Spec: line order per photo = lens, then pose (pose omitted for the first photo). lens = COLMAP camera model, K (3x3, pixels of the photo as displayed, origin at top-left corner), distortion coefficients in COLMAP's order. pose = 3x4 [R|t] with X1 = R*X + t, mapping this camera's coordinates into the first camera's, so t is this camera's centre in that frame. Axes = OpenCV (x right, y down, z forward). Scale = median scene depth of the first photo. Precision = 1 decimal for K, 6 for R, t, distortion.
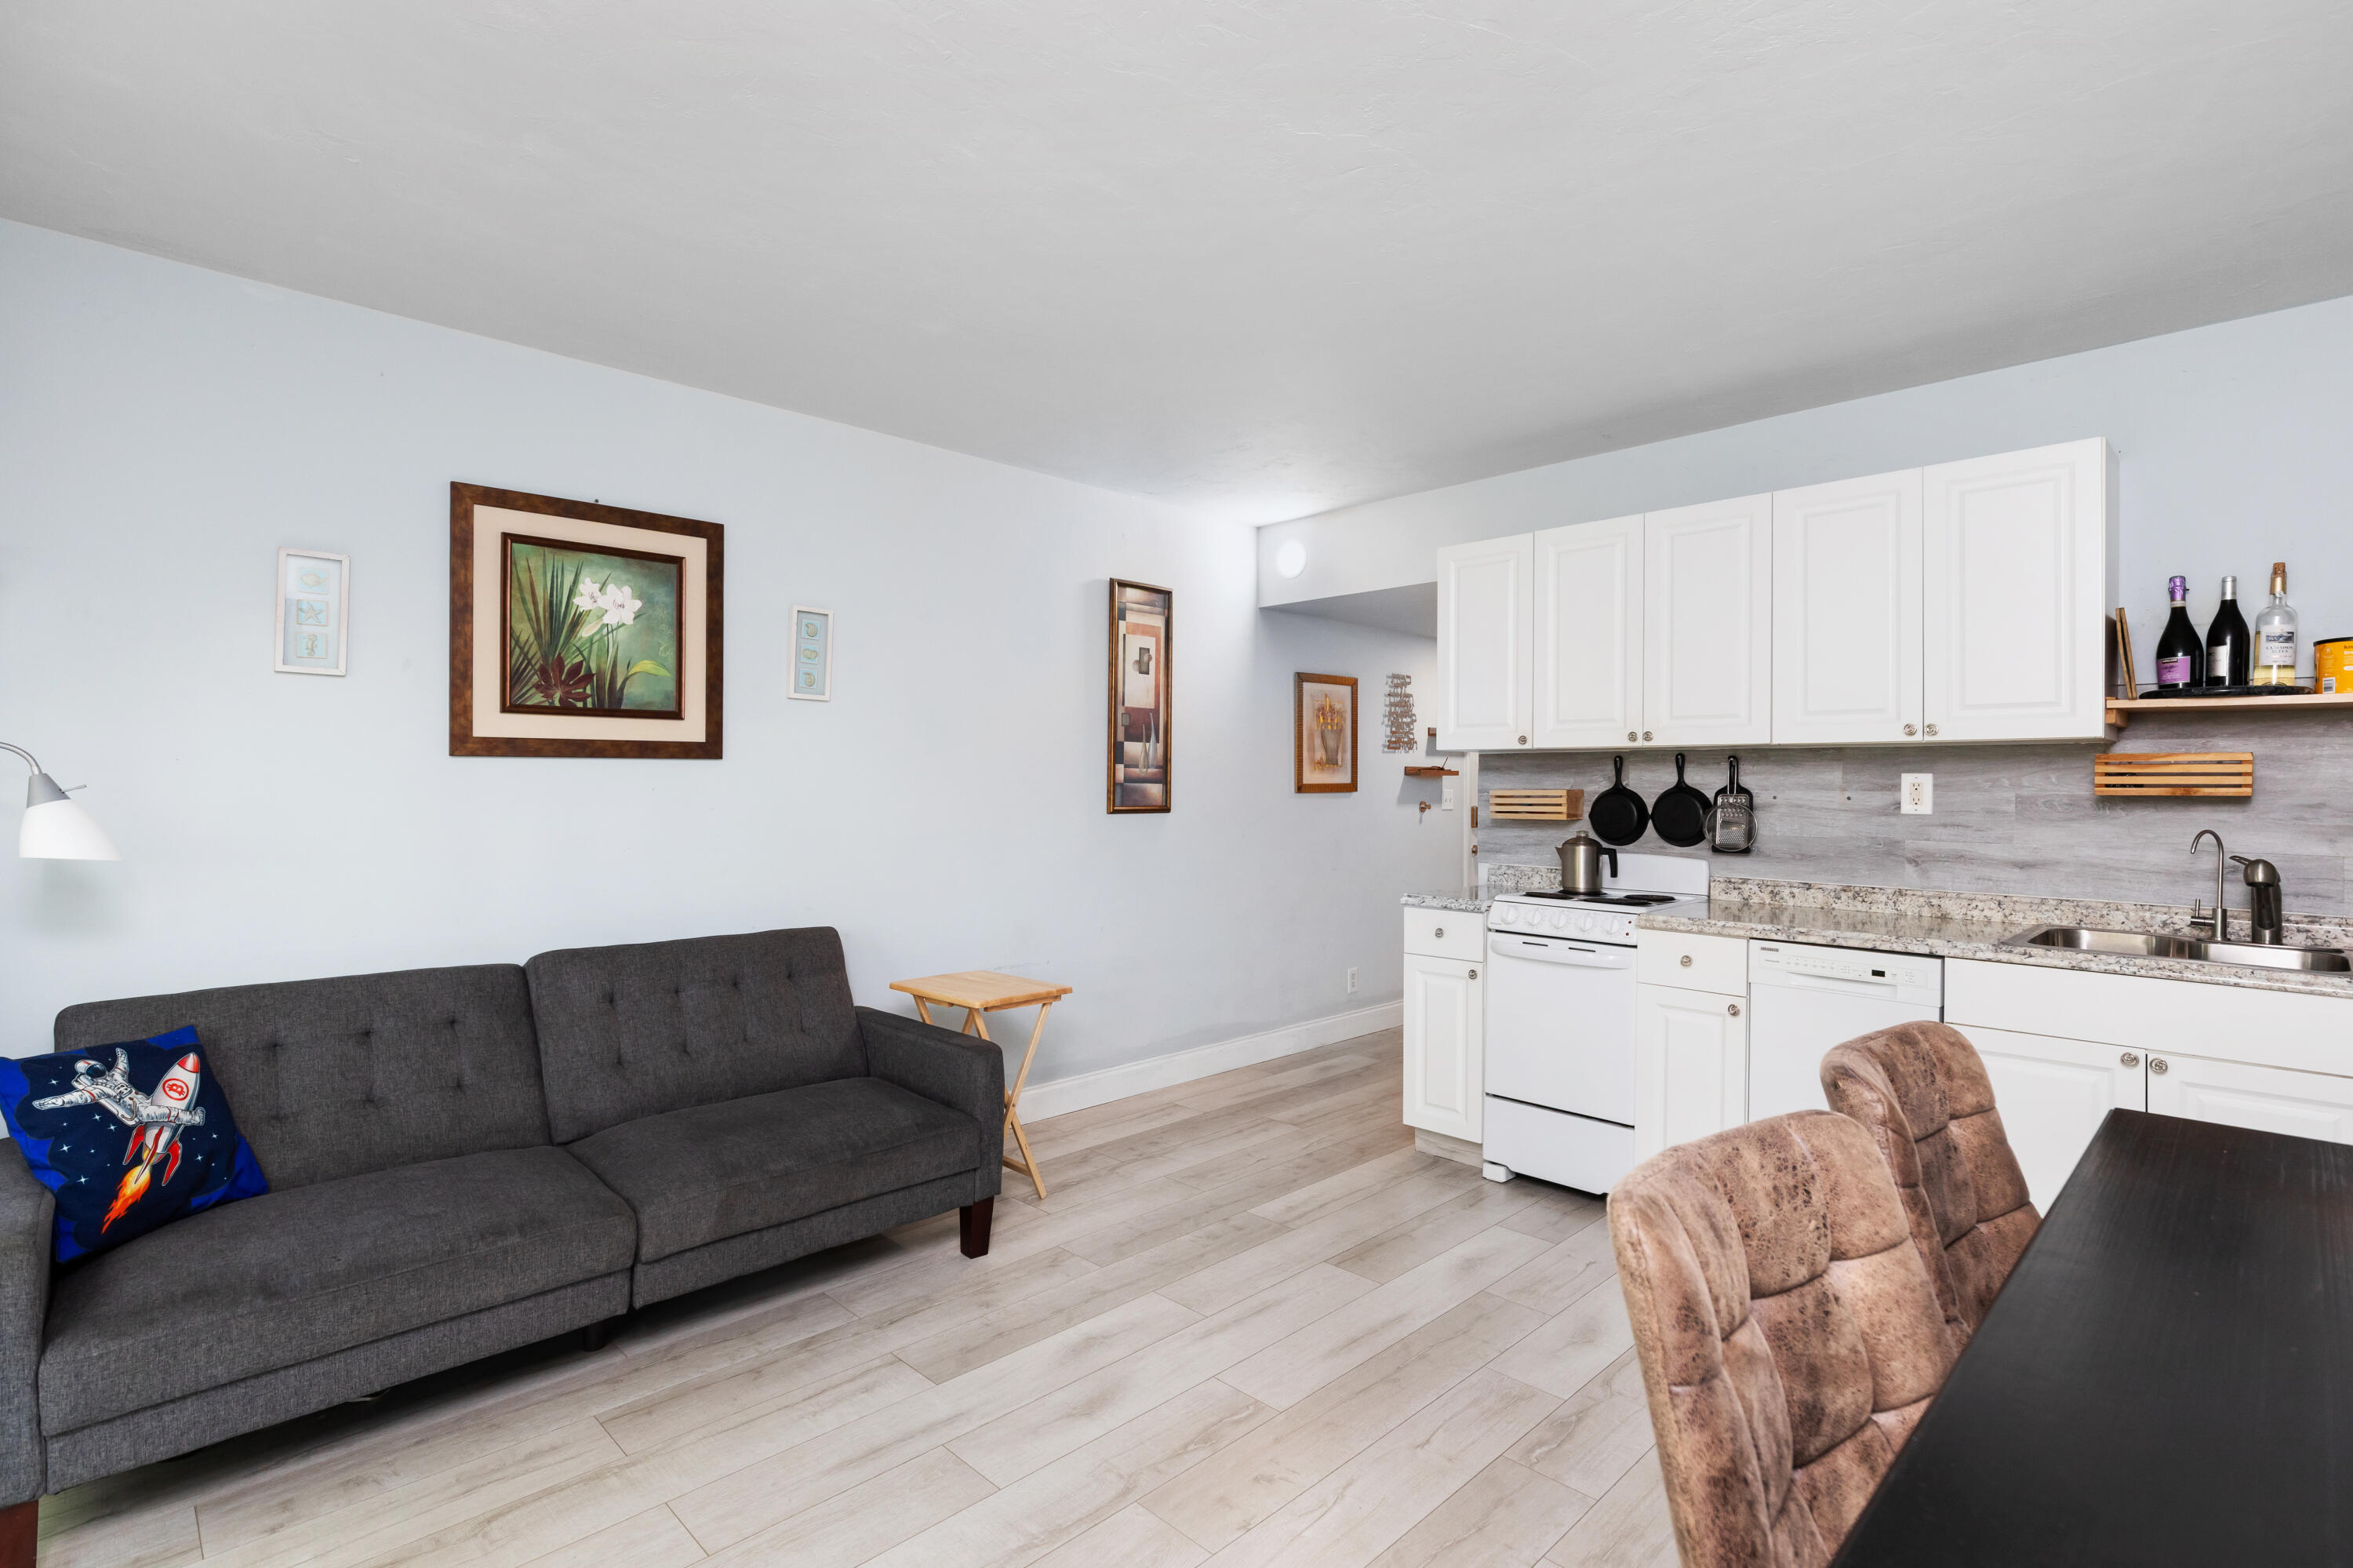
lens RADIAL K [[1102.2, 0, 1161.1], [0, 1102.2, 785.7], [0, 0, 1]] dist [0.000301, 0.000330]
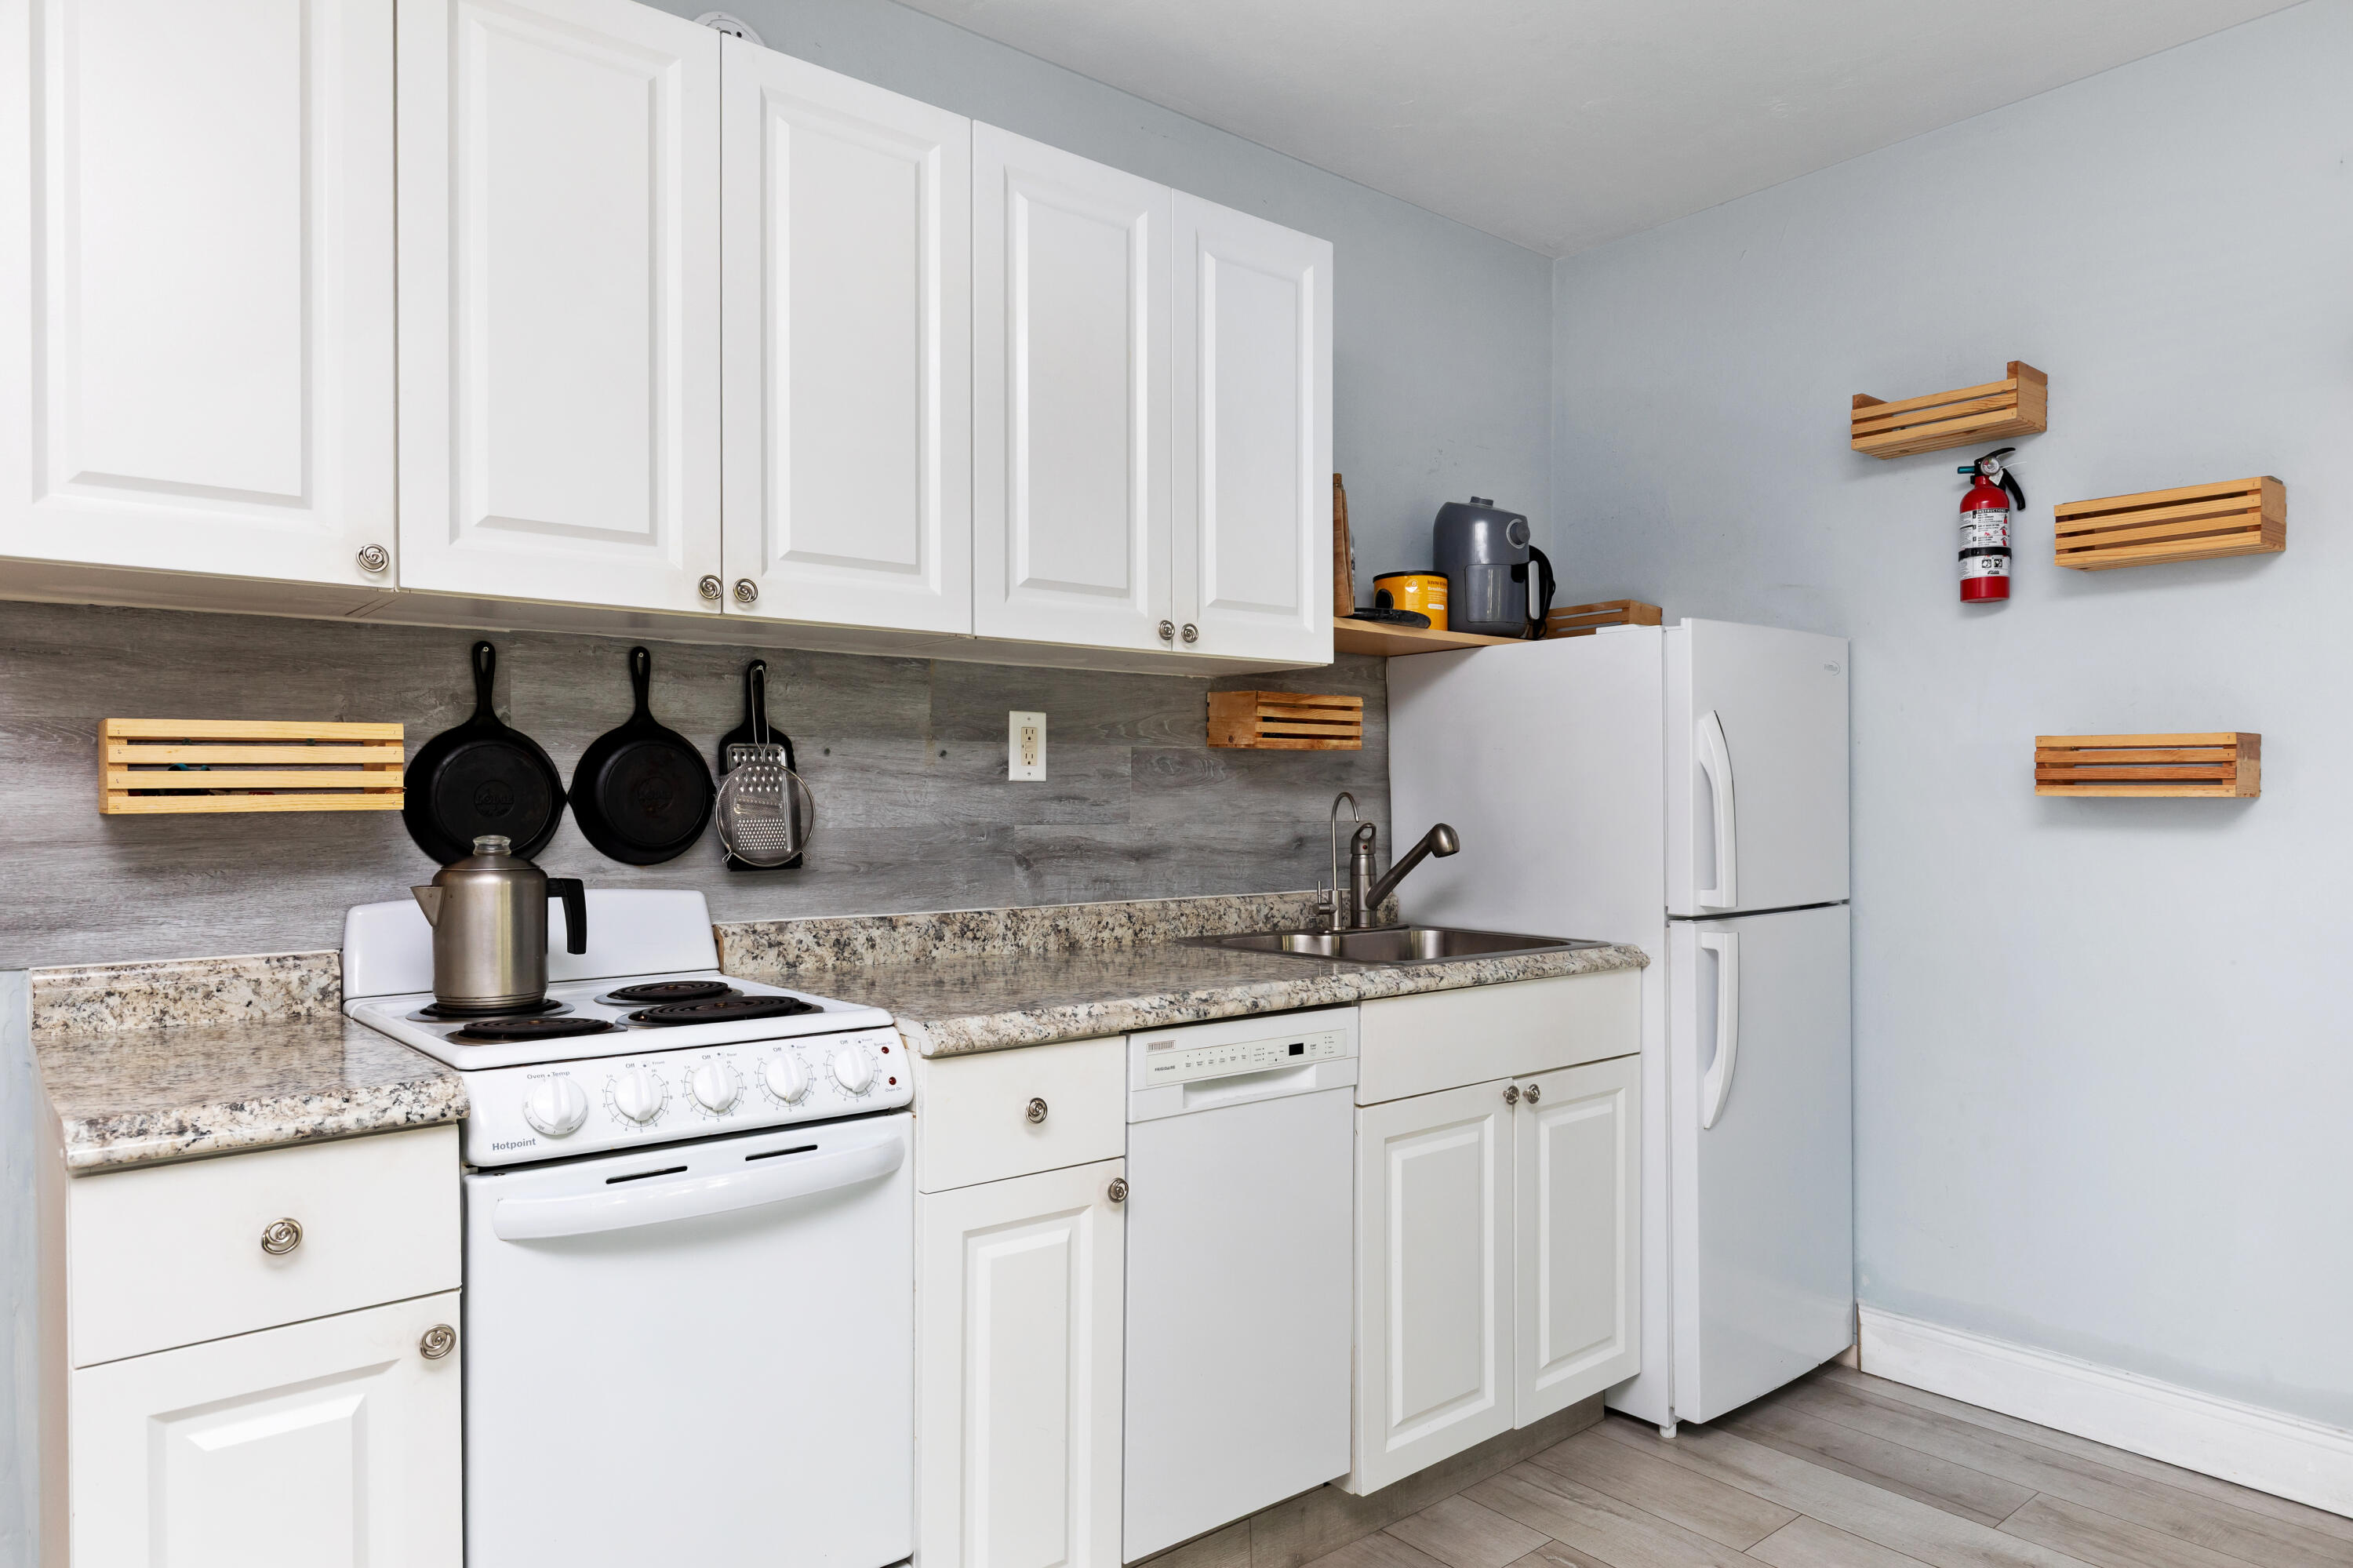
lens RADIAL K [[1454.7, 0, 1160.9], [0, 1454.7, 784.2], [0, 0, 1]] dist [0.001652, -0.001145]
pose [[0.083961, 0.004037, 0.996461, -0.084569], [0.006358, 0.999969, -0.004587, 0.030657], [-0.996449, 0.006721, 0.083933, 0.832596]]
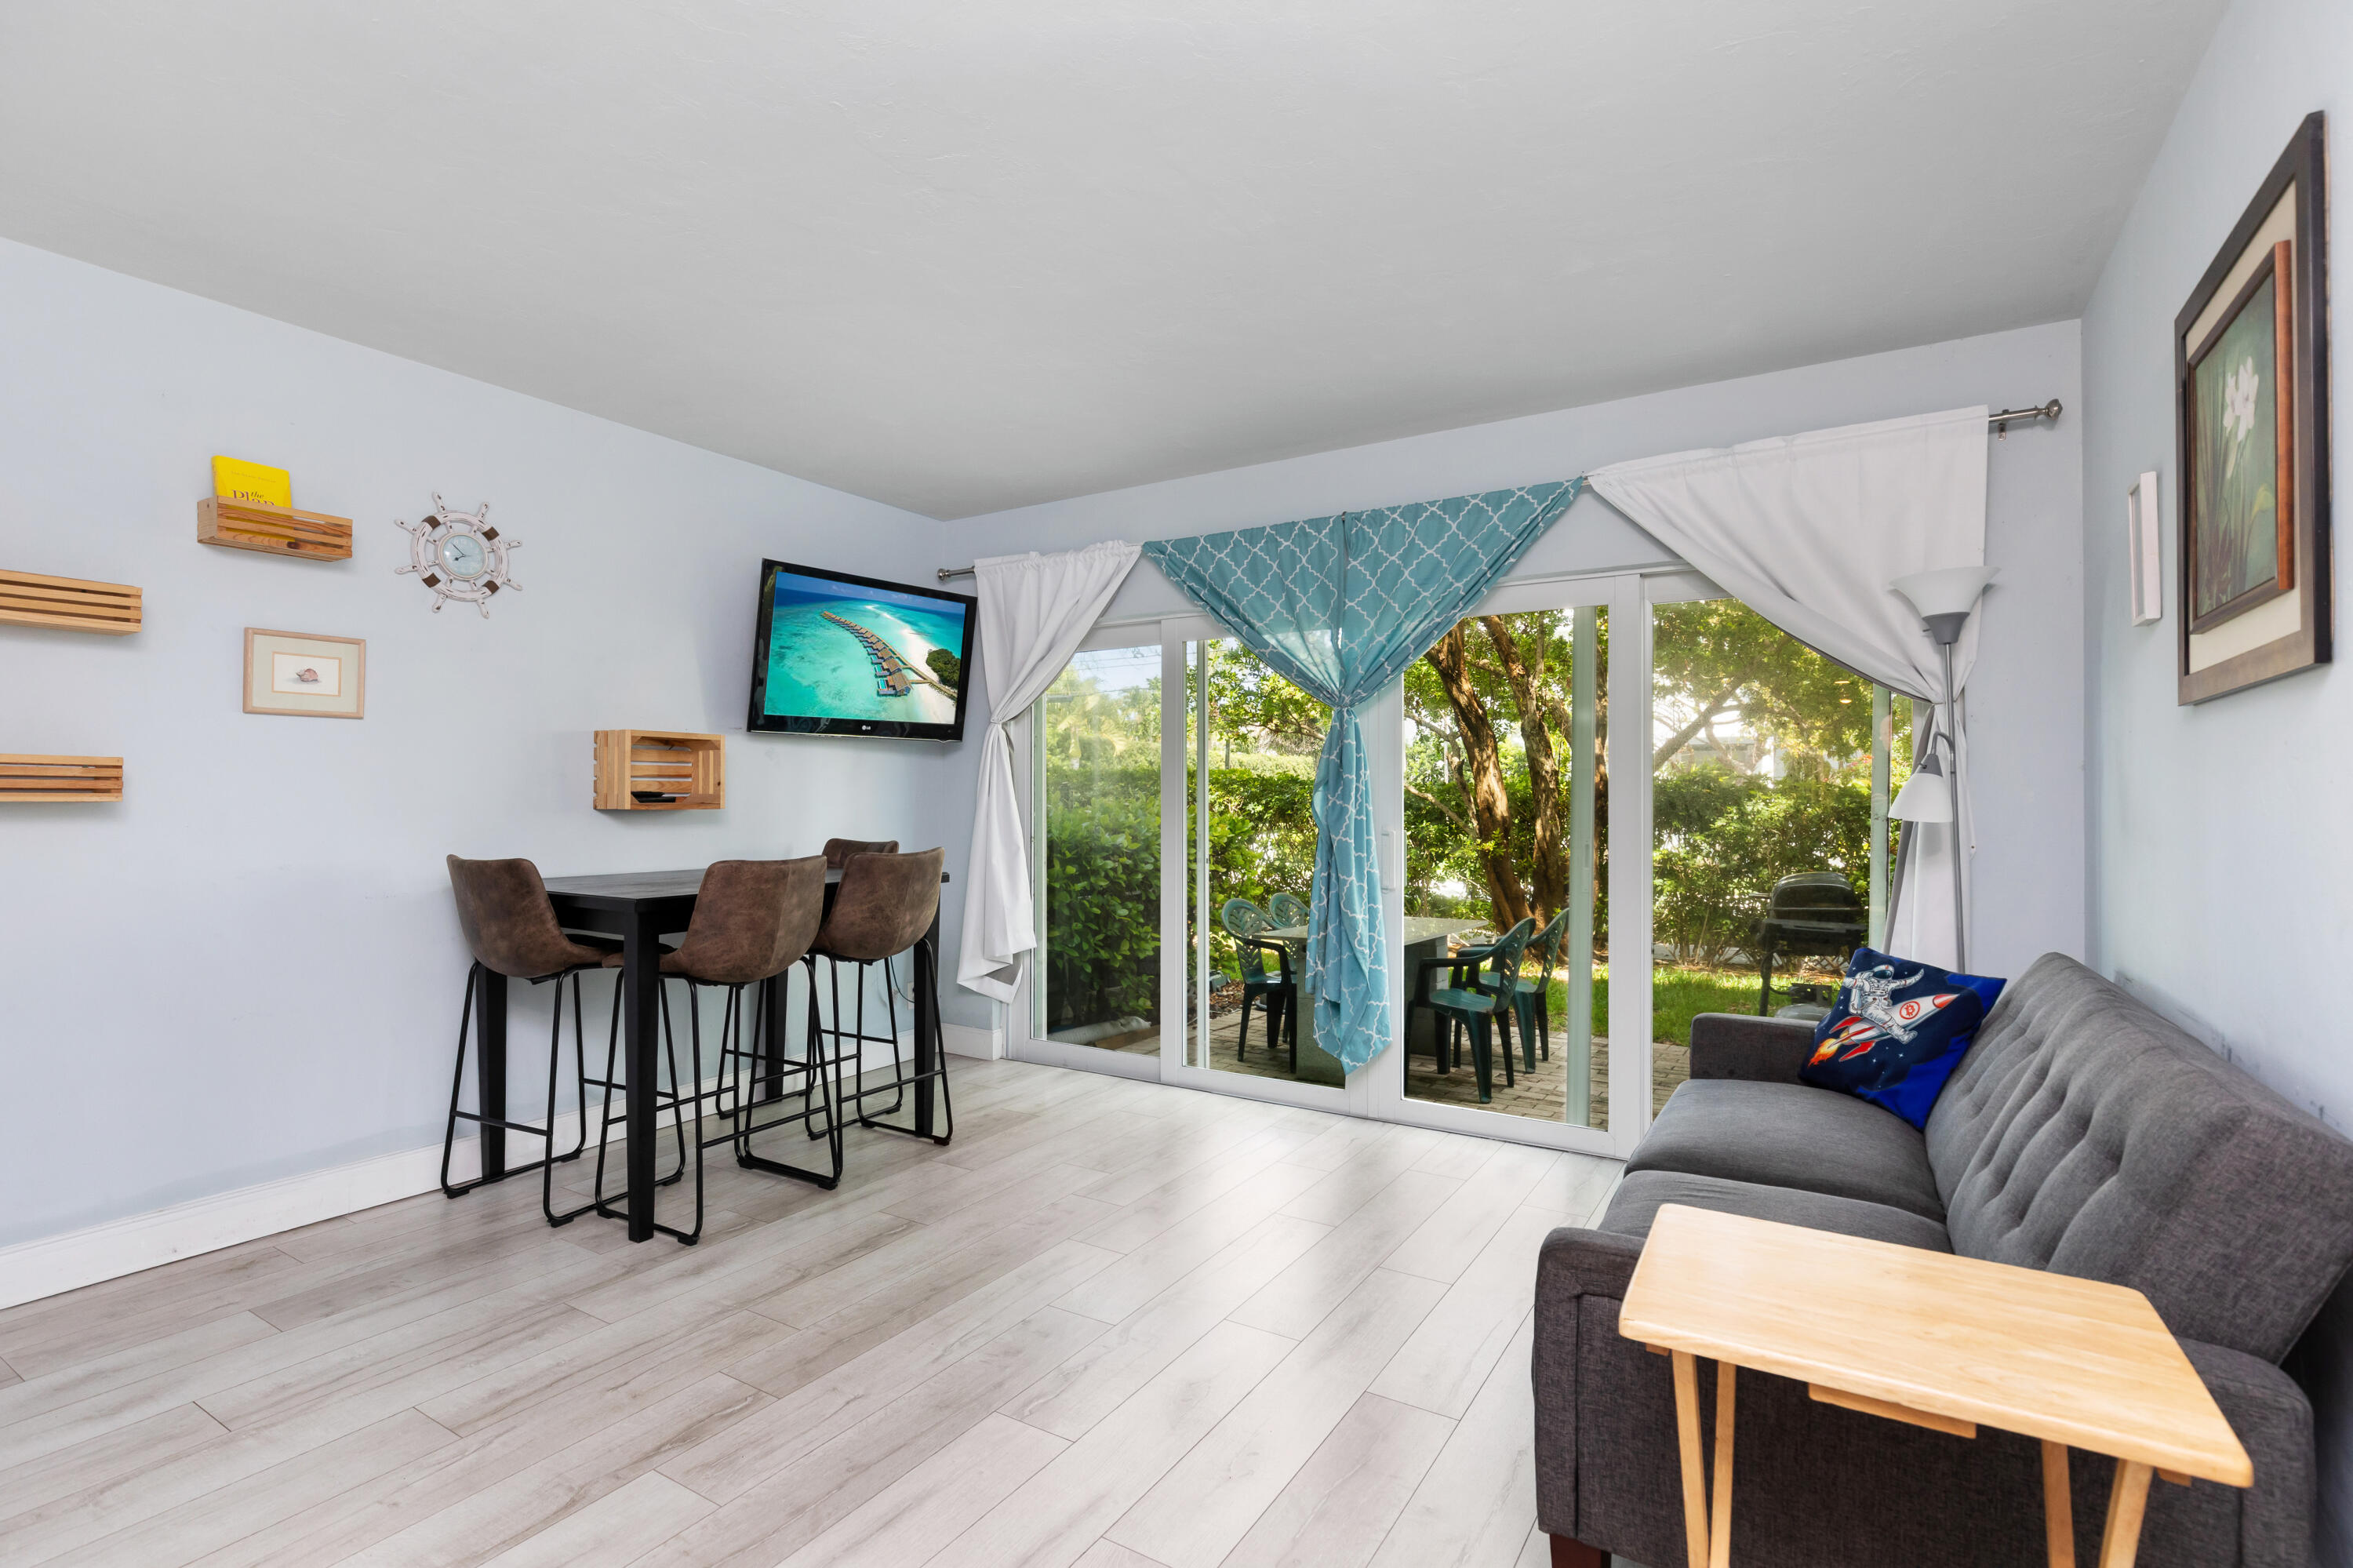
lens RADIAL K [[1102.2, 0, 1161.1], [0, 1102.2, 785.7], [0, 0, 1]] dist [0.000301, 0.000330]
pose [[-0.971374, -0.005942, -0.237482, 0.134464], [-0.003618, 0.999941, -0.010218, 0.030132], [0.237529, -0.009066, -0.971338, 1.304909]]
